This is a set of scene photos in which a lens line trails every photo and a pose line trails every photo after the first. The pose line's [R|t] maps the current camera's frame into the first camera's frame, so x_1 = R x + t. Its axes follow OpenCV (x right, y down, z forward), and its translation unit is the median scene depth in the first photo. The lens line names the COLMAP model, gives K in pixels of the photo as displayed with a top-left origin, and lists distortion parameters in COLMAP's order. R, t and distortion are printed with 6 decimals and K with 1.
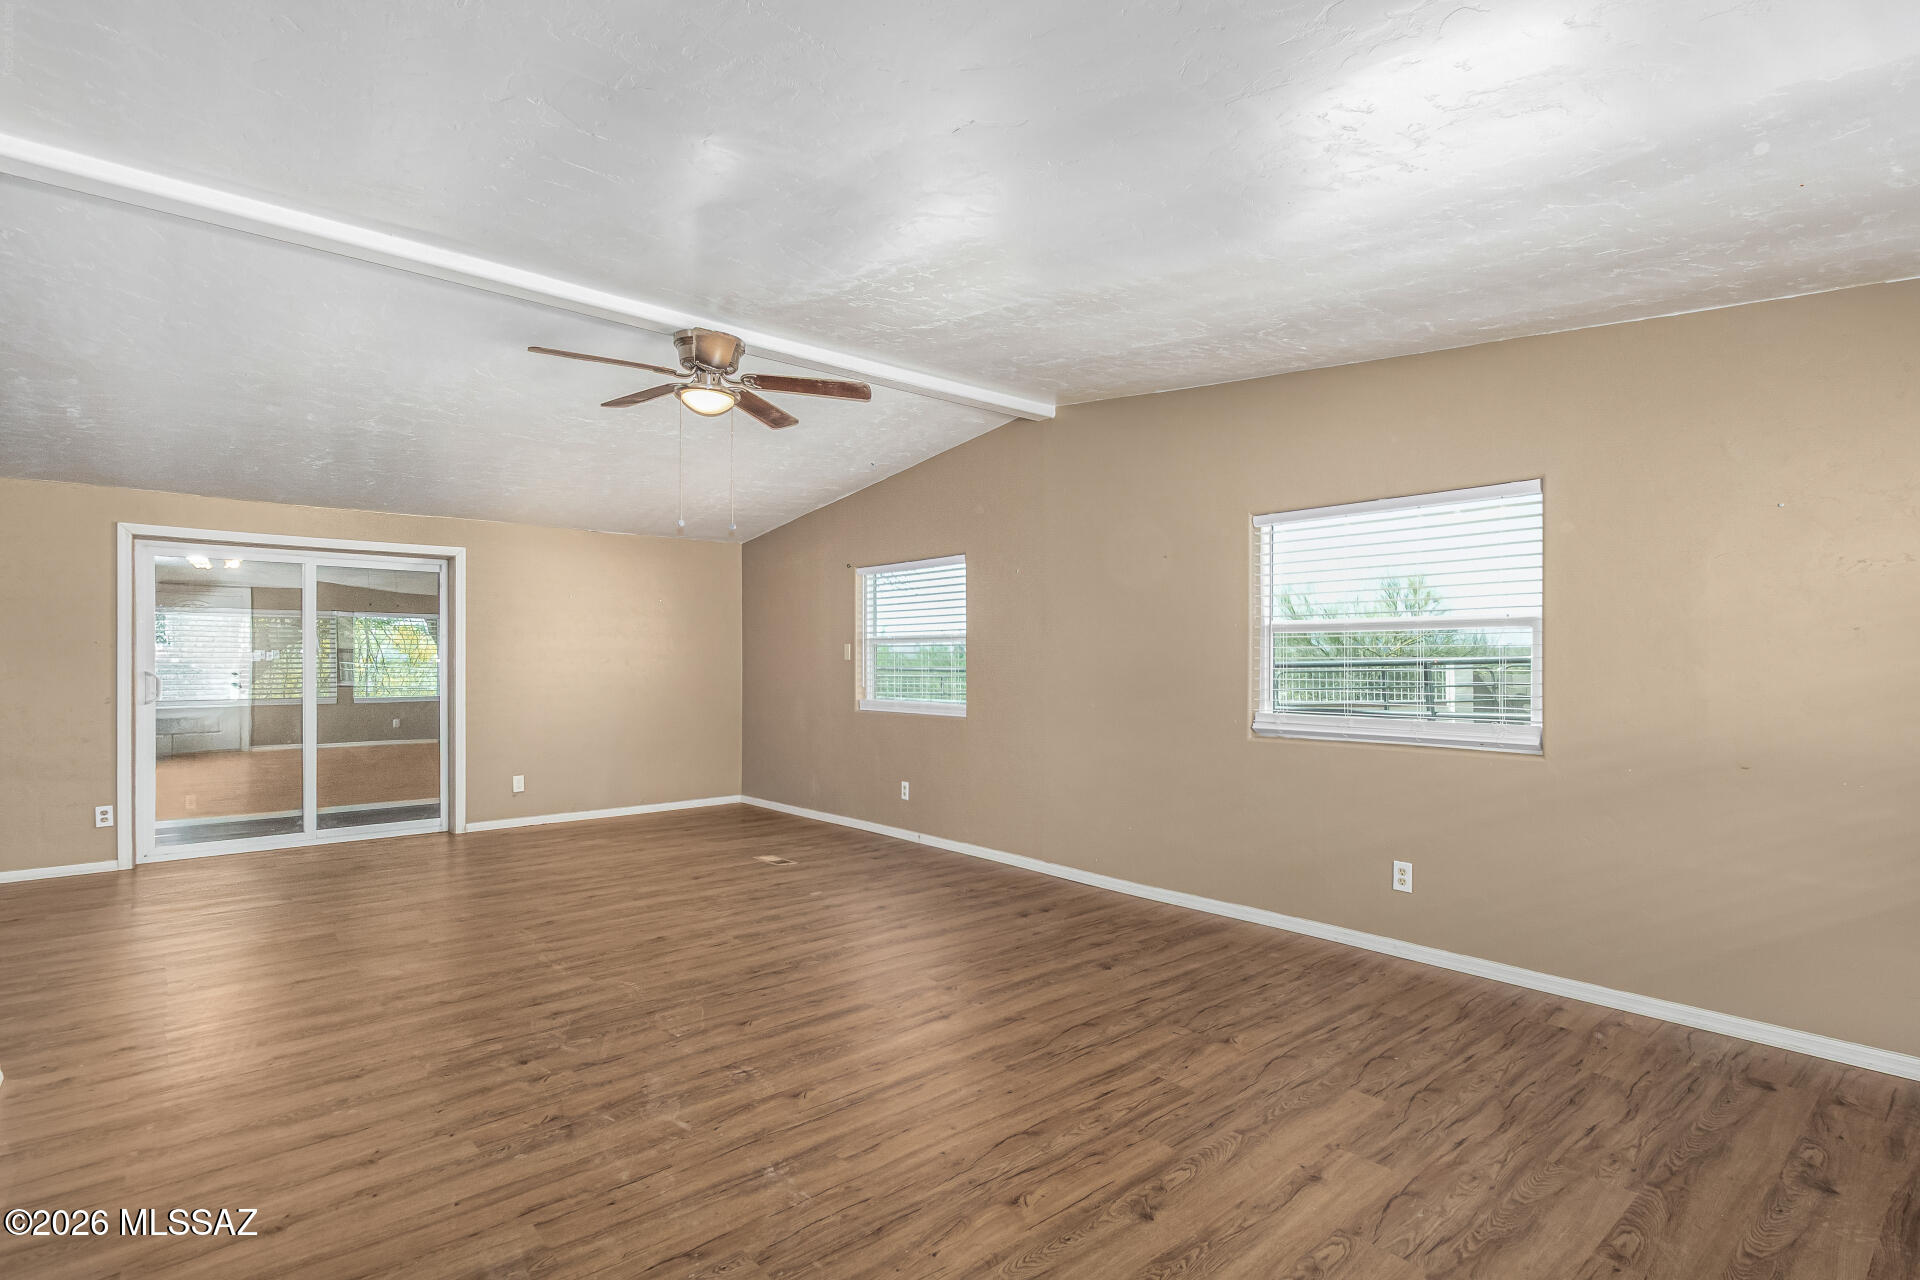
lens RADIAL K [[925.1, 0, 960.0], [0, 925.1, 640.0], [0, 0, 1]] dist [0.005095, -0.000003]
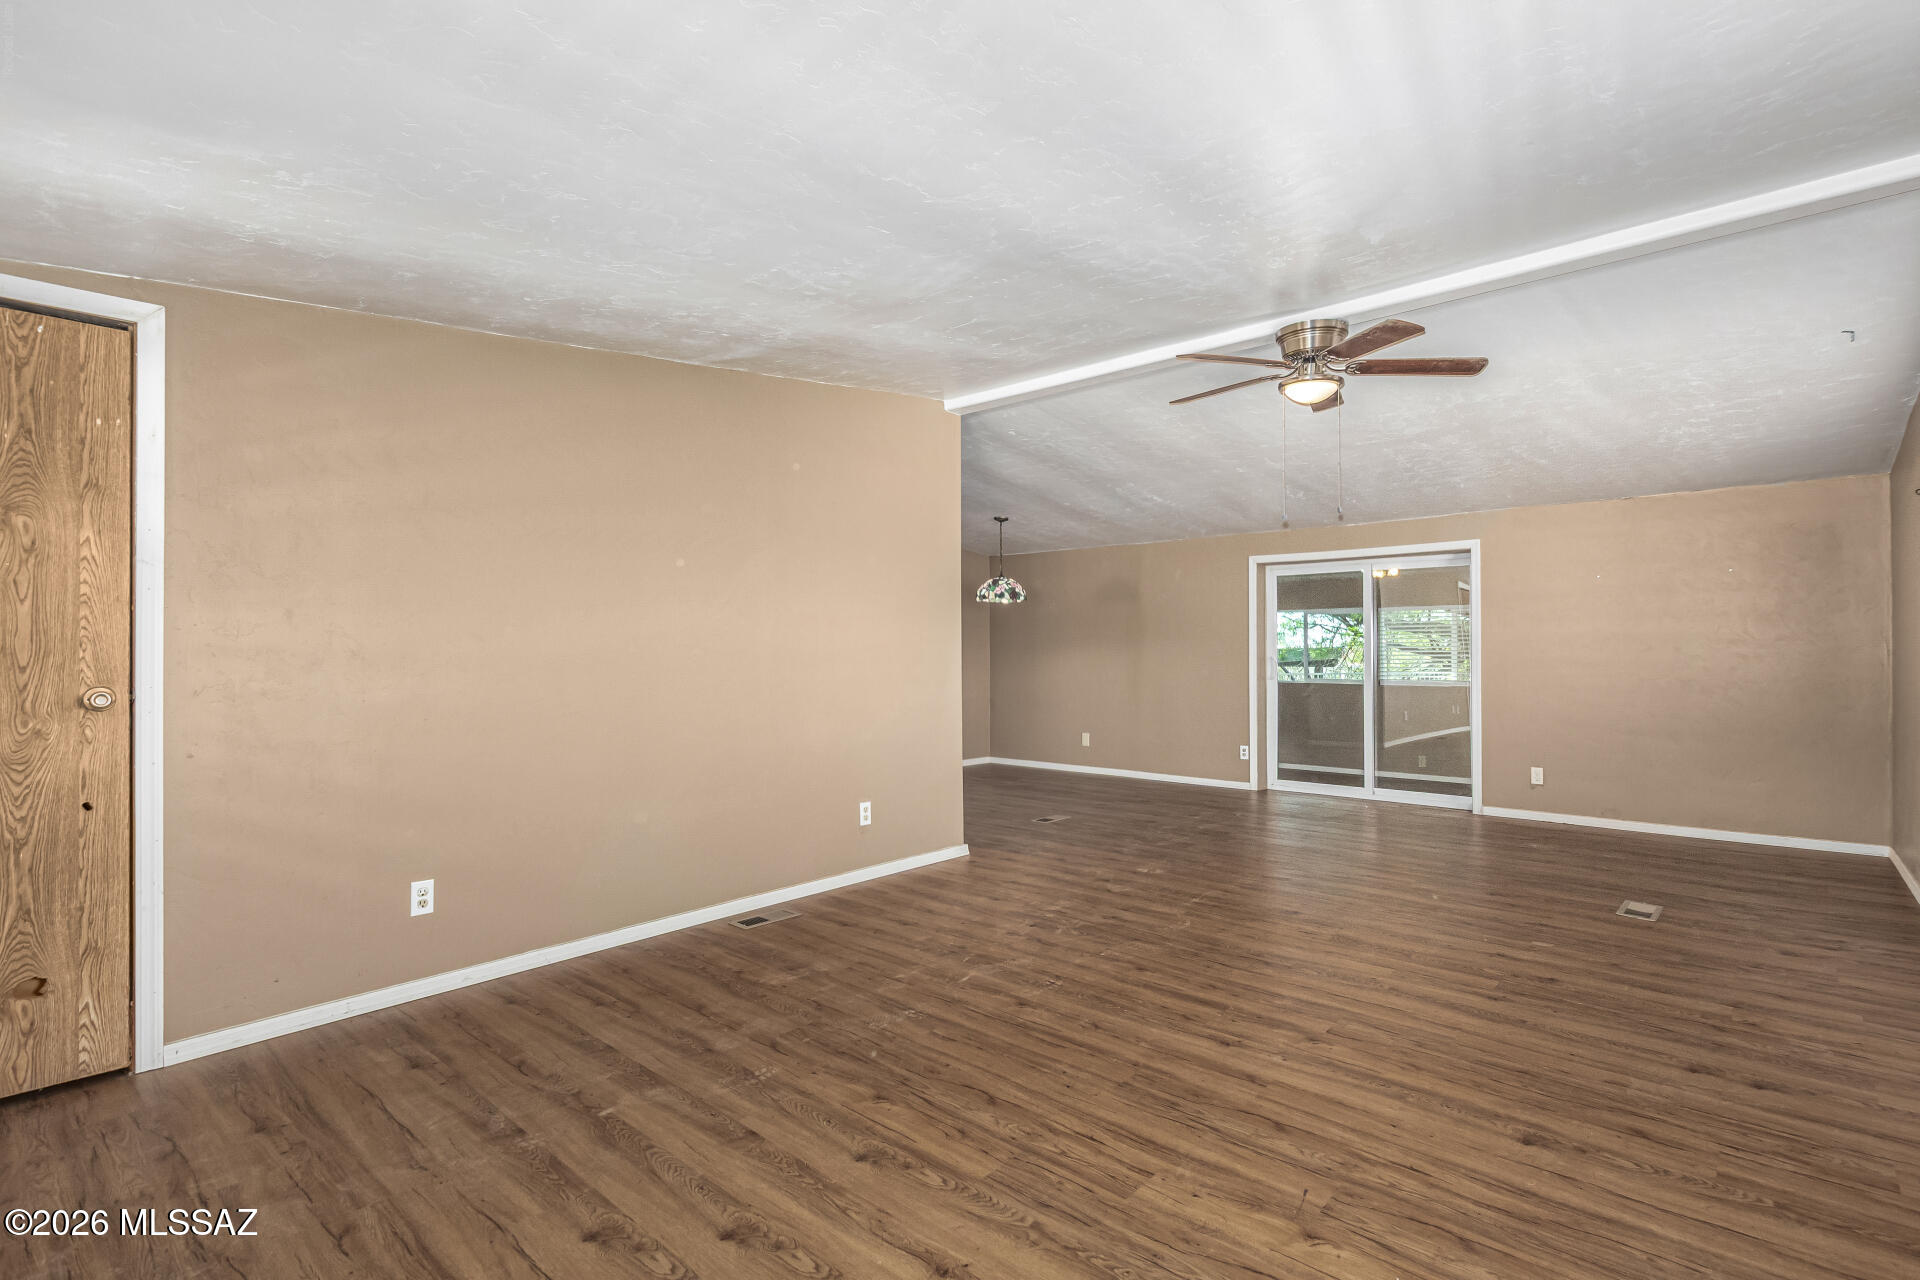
lens RADIAL K [[902.4, 0, 976.1], [0, 902.4, 646.7], [0, 0, 1]] dist [0.014465, -0.008630]
pose [[0.140006, -0.004766, -0.990139, 0.796149], [0.027705, 0.999616, -0.000894, 0.011259], [0.989763, -0.027307, 0.140084, 0.617132]]
